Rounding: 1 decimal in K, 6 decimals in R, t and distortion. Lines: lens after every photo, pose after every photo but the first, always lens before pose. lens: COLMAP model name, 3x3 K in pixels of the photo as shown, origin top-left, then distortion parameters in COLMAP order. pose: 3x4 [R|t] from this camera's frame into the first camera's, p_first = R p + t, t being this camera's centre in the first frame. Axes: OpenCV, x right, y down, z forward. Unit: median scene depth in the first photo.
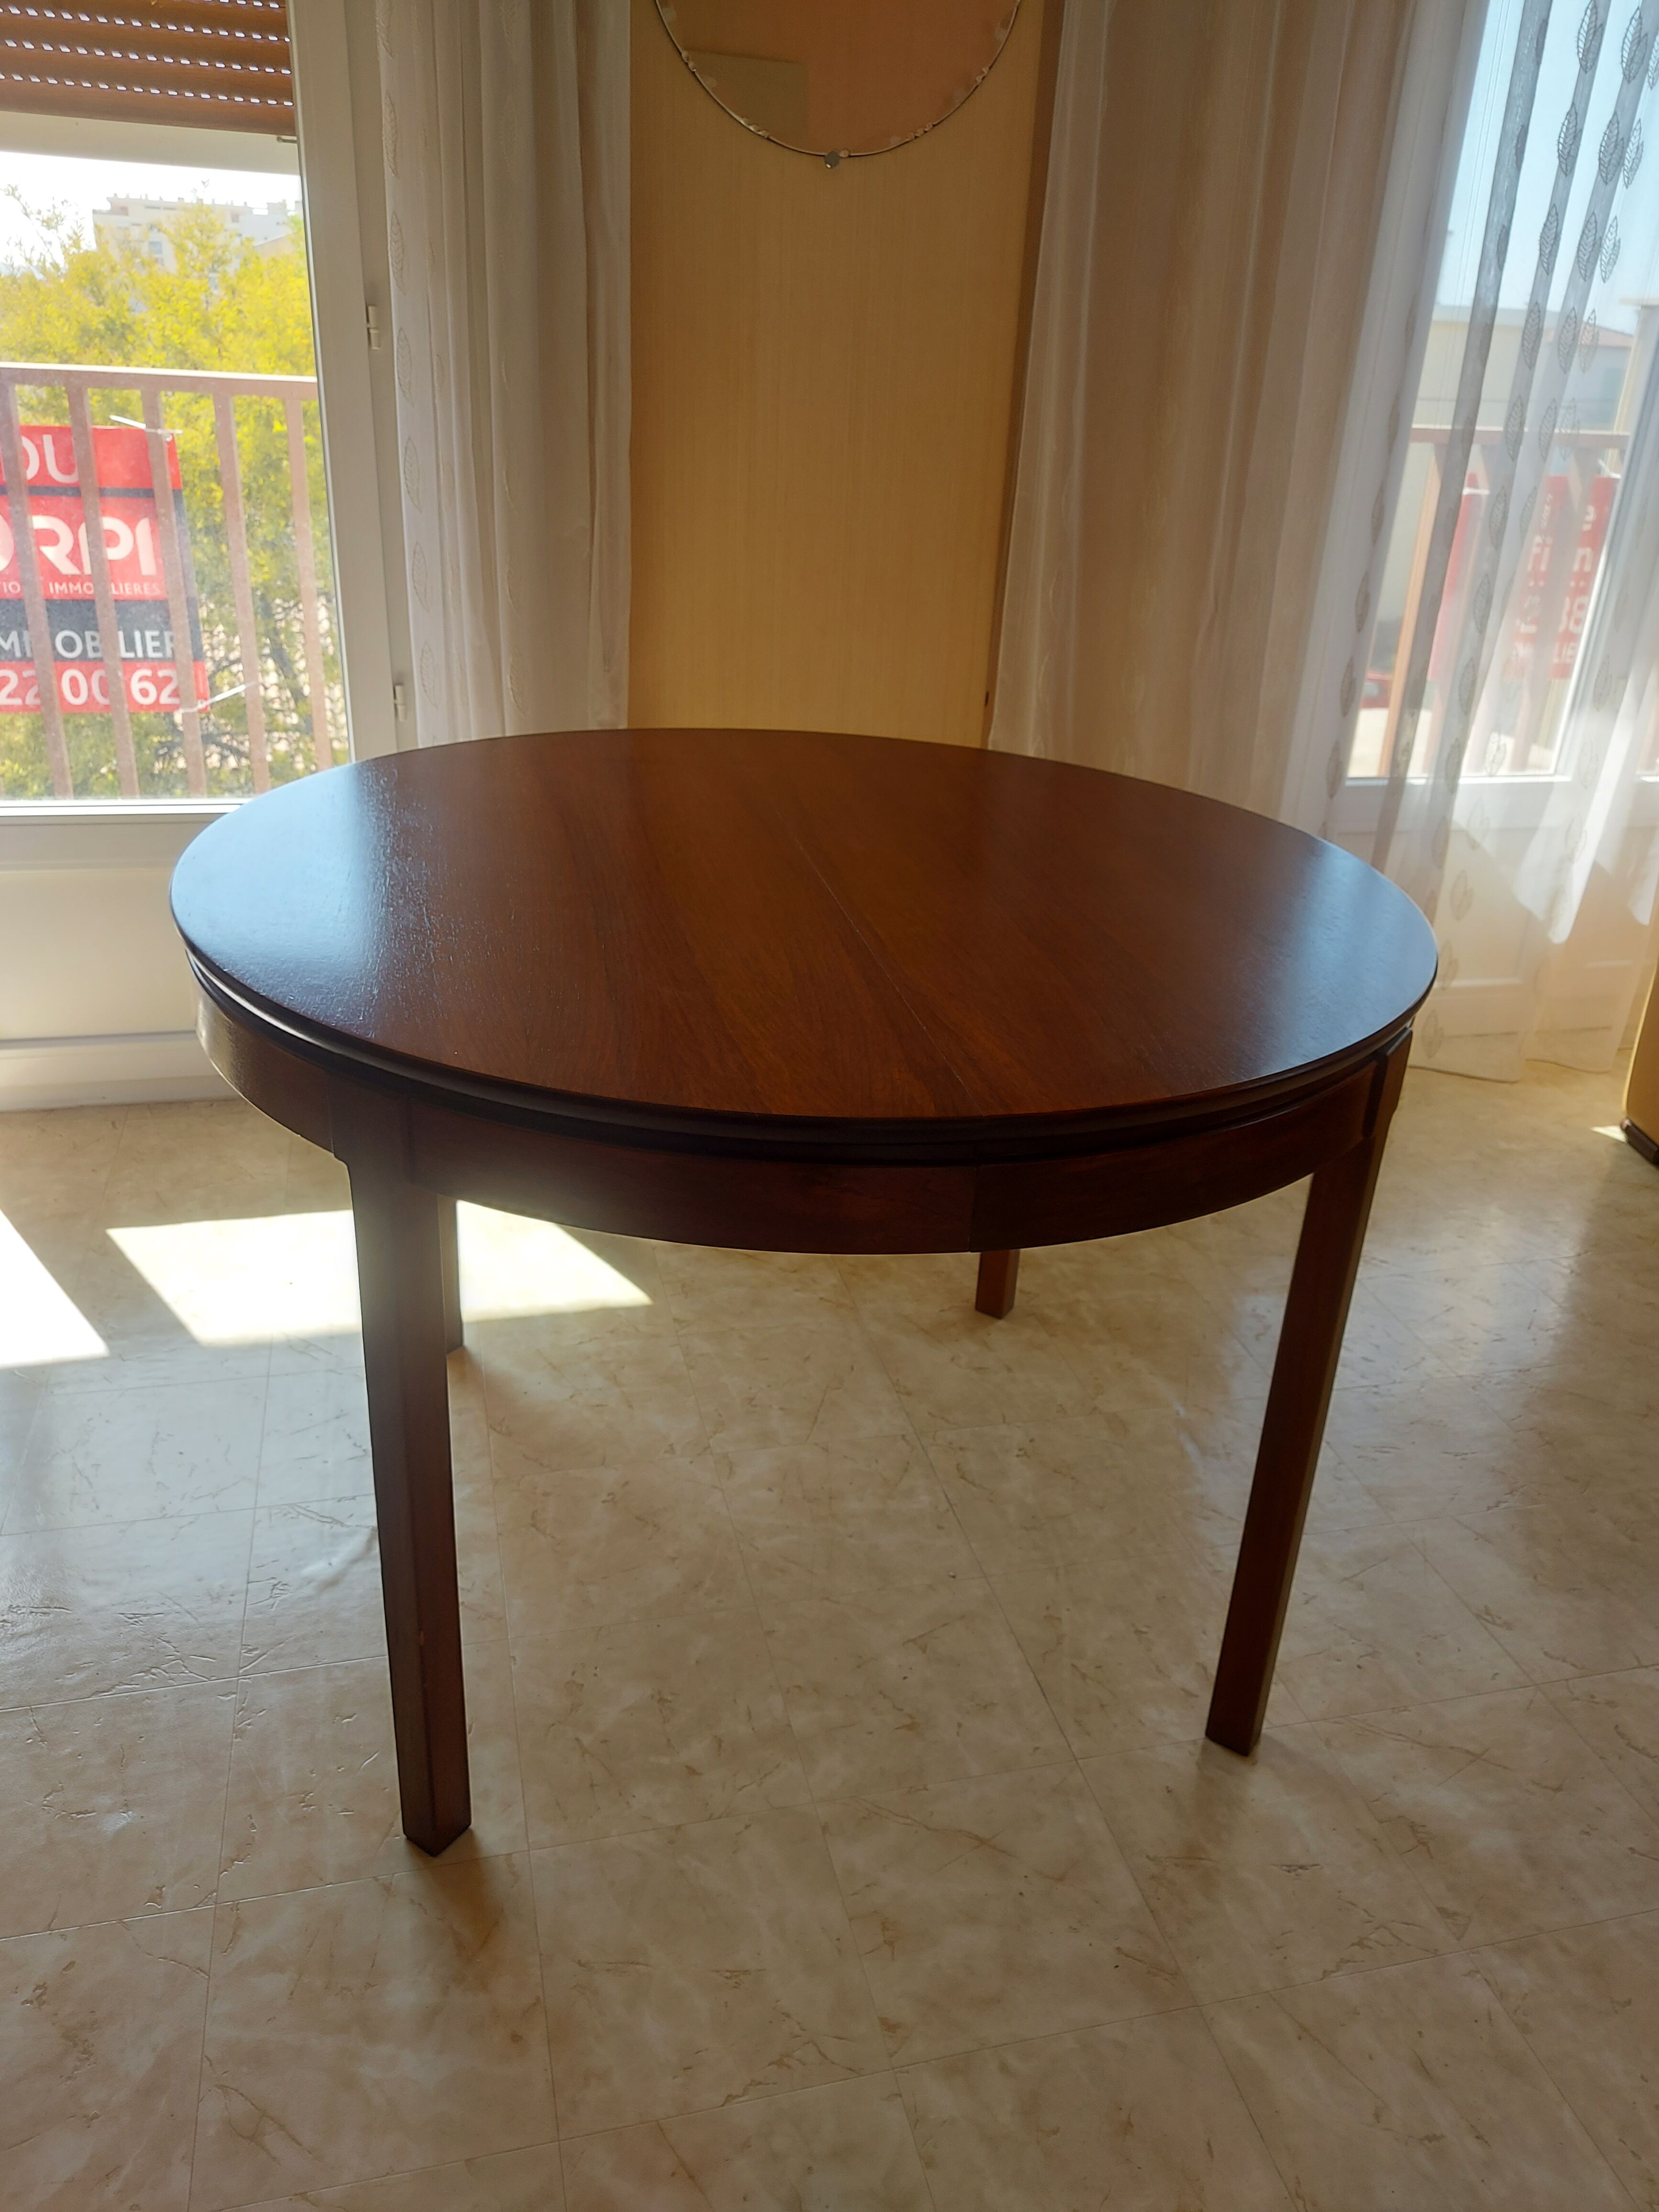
lens RADIAL K [[1631.4, 0, 814.2], [0, 1631.4, 1072.0], [0, 0, 1]] dist [0.072736, -0.078791]
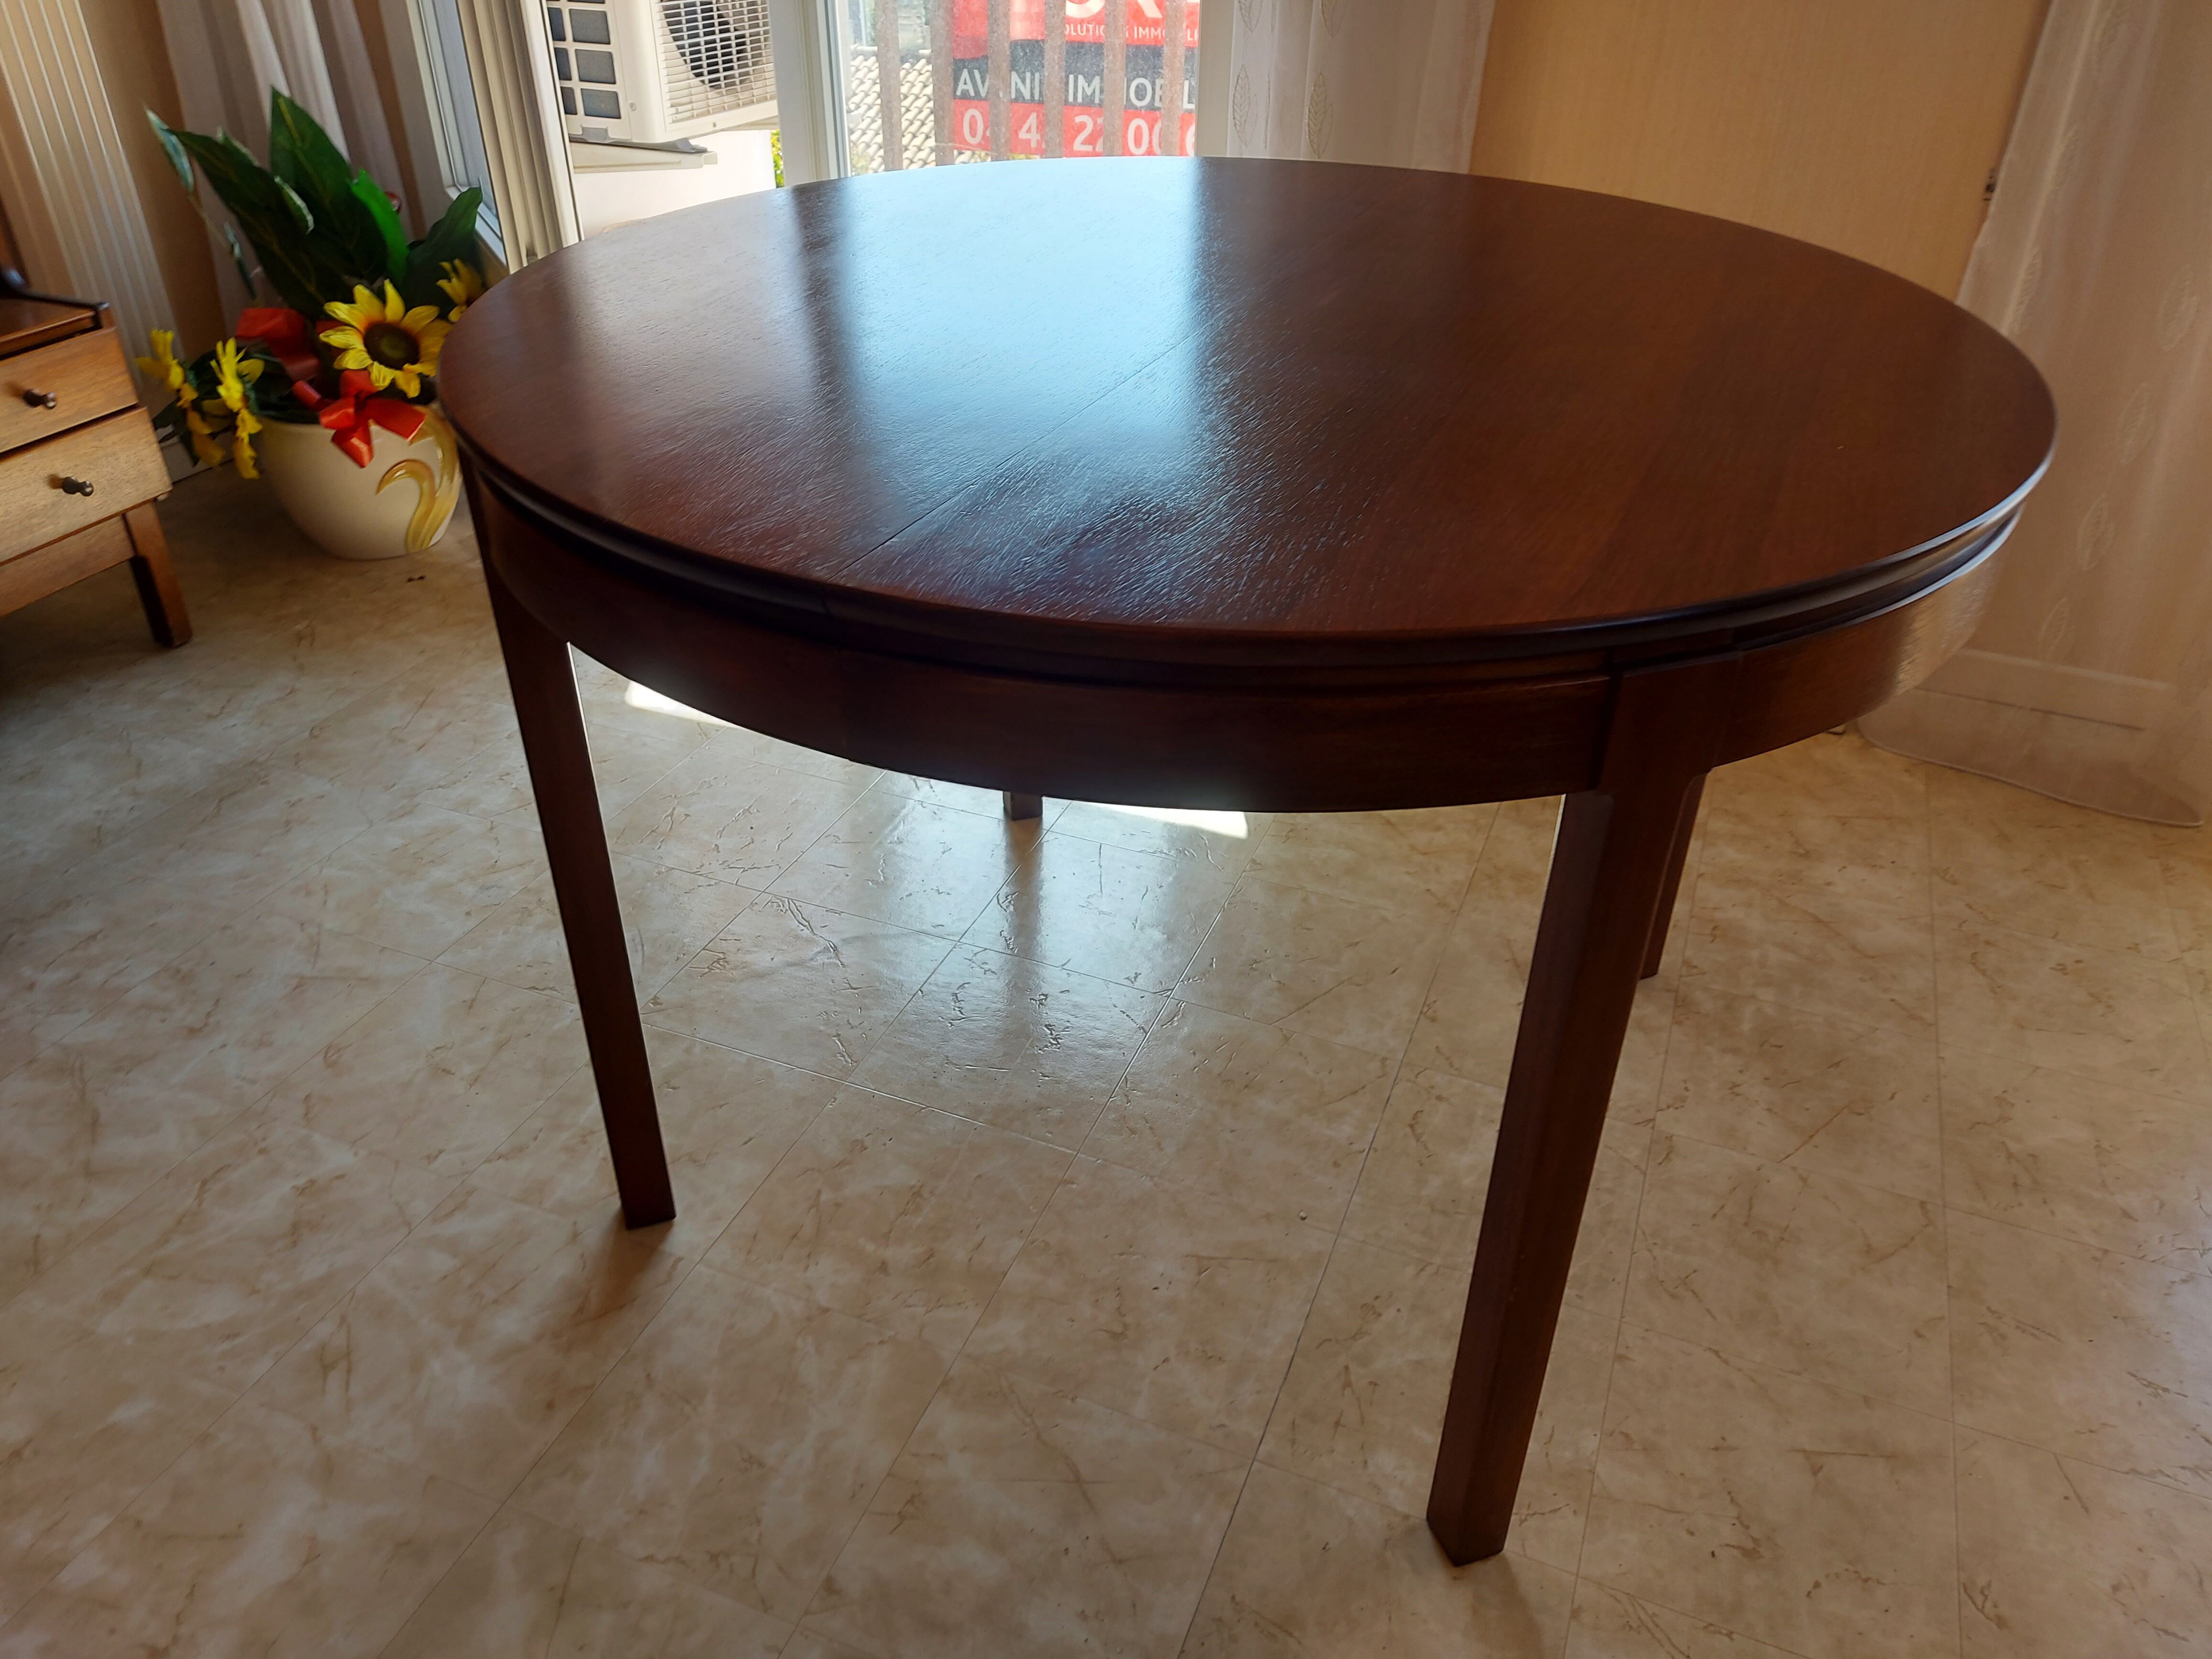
lens RADIAL K [[1631.4, 0, 1080.0], [0, 1631.4, 822.9], [0, 0, 1]] dist [0.072736, -0.078791]
pose [[0.802324, 0.280000, -0.527141, 0.419222], [-0.211313, 0.959194, 0.187867, -0.023113], [0.558233, -0.039338, 0.828751, 0.274680]]
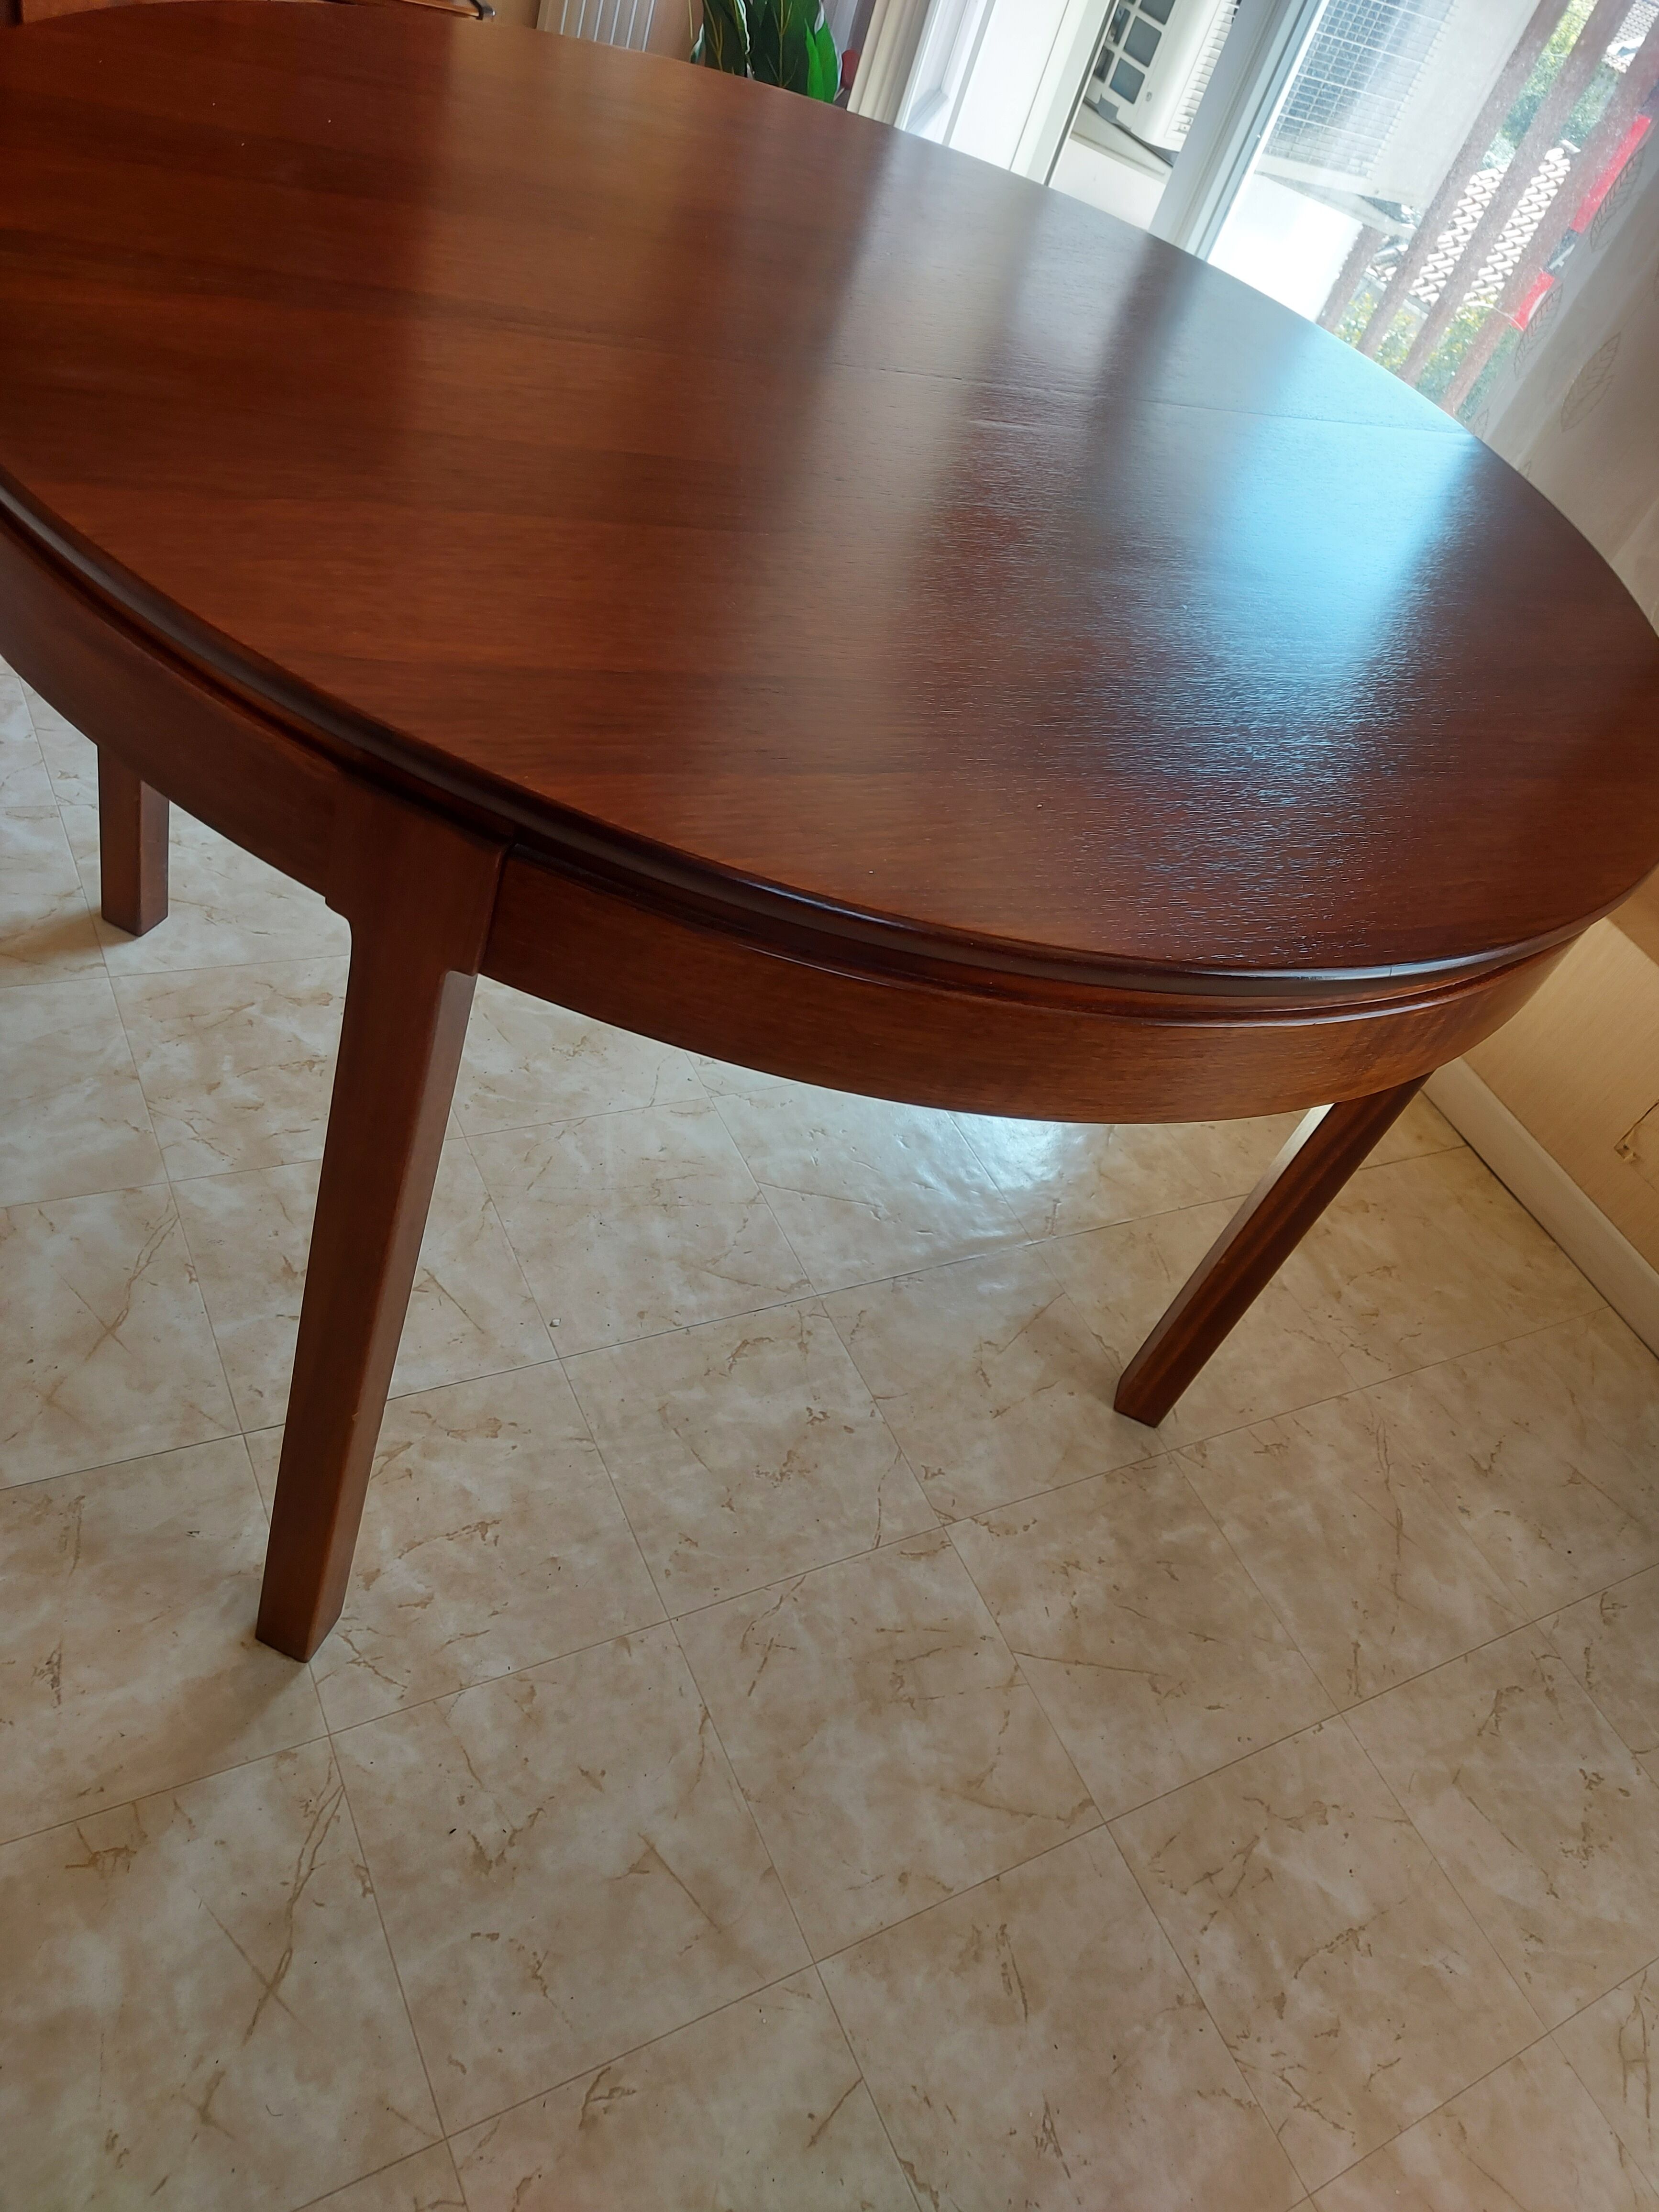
lens RADIAL K [[1631.4, 0, 842.6], [0, 1631.4, 1076.1], [0, 0, 1]] dist [0.072736, -0.078791]
pose [[0.238982, 0.684574, -0.688655, 0.639698], [-0.634501, 0.646949, 0.422925, -0.212233], [0.735048, 0.335881, 0.588973, 0.662274]]
